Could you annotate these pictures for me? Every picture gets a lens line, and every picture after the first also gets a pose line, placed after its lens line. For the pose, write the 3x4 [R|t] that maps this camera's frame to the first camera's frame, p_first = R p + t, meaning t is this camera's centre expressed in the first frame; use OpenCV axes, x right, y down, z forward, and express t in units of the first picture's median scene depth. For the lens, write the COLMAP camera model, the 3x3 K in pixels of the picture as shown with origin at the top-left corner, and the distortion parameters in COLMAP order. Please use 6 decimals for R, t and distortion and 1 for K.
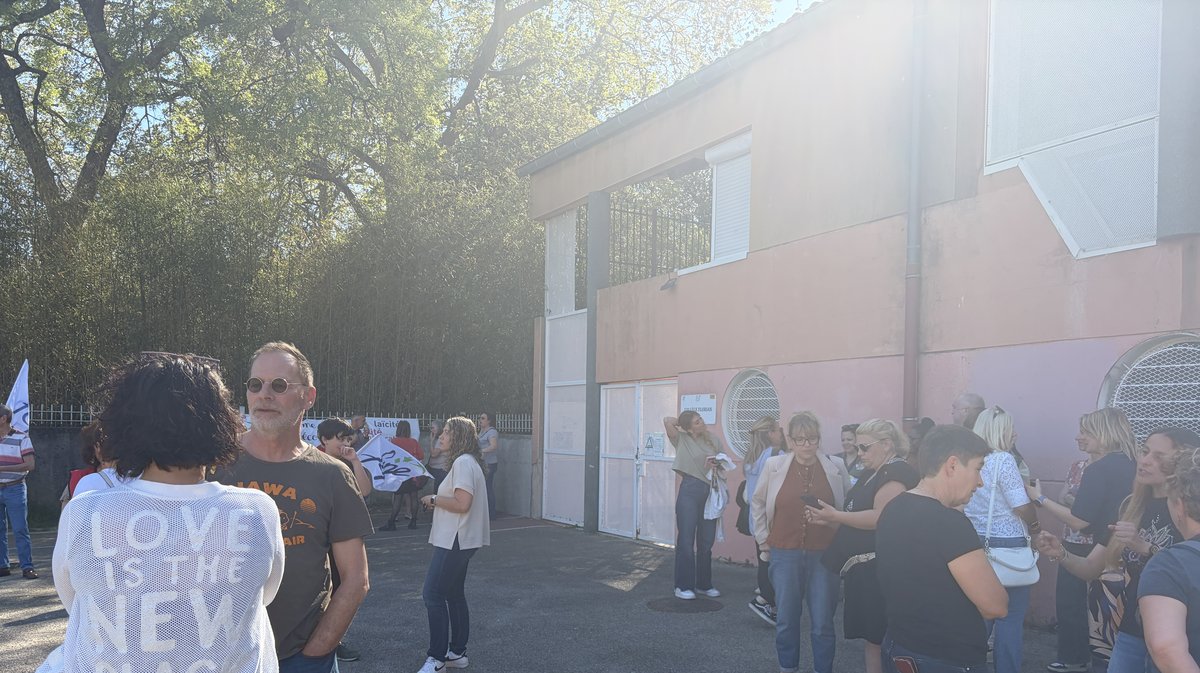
lens RADIAL K [[963.5, 0, 600.0], [0, 963.5, 336.5], [0, 0, 1]] dist [0.096263, 0.001622]
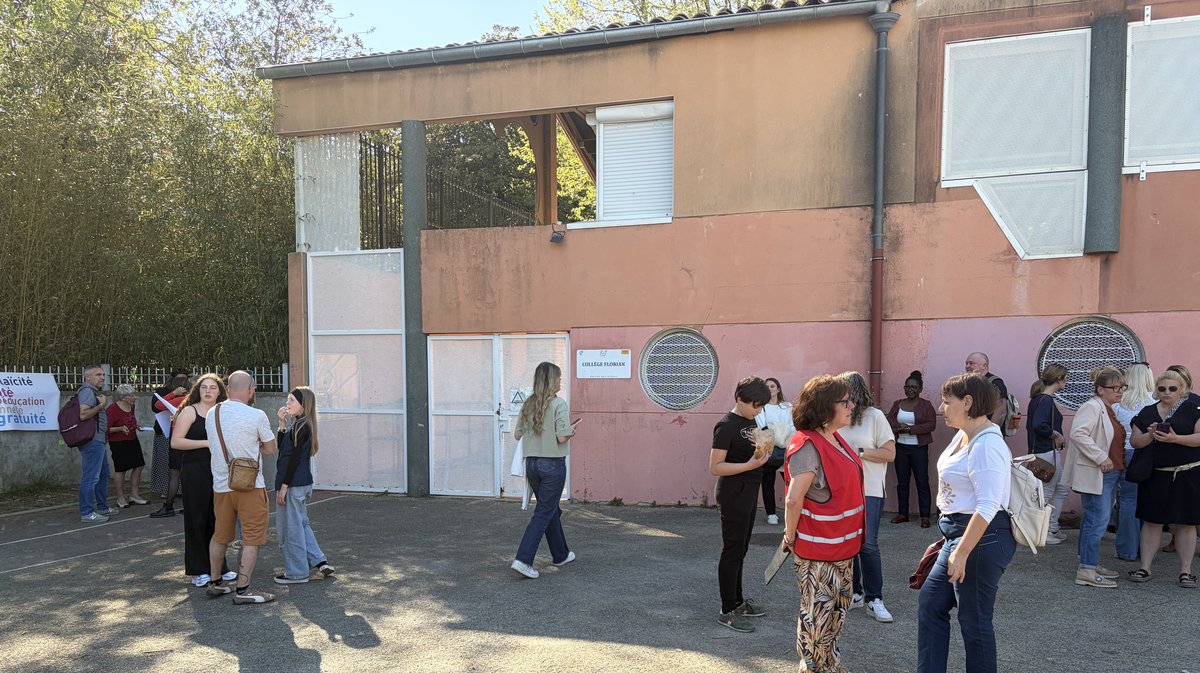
lens RADIAL K [[963.5, 0, 600.0], [0, 963.5, 336.5], [0, 0, 1]] dist [0.096263, 0.001622]
pose [[0.712613, 0.033194, 0.700771, -0.586402], [-0.061502, 0.997990, 0.015269, 0.029785], [-0.698856, -0.053980, 0.713223, 0.261311]]
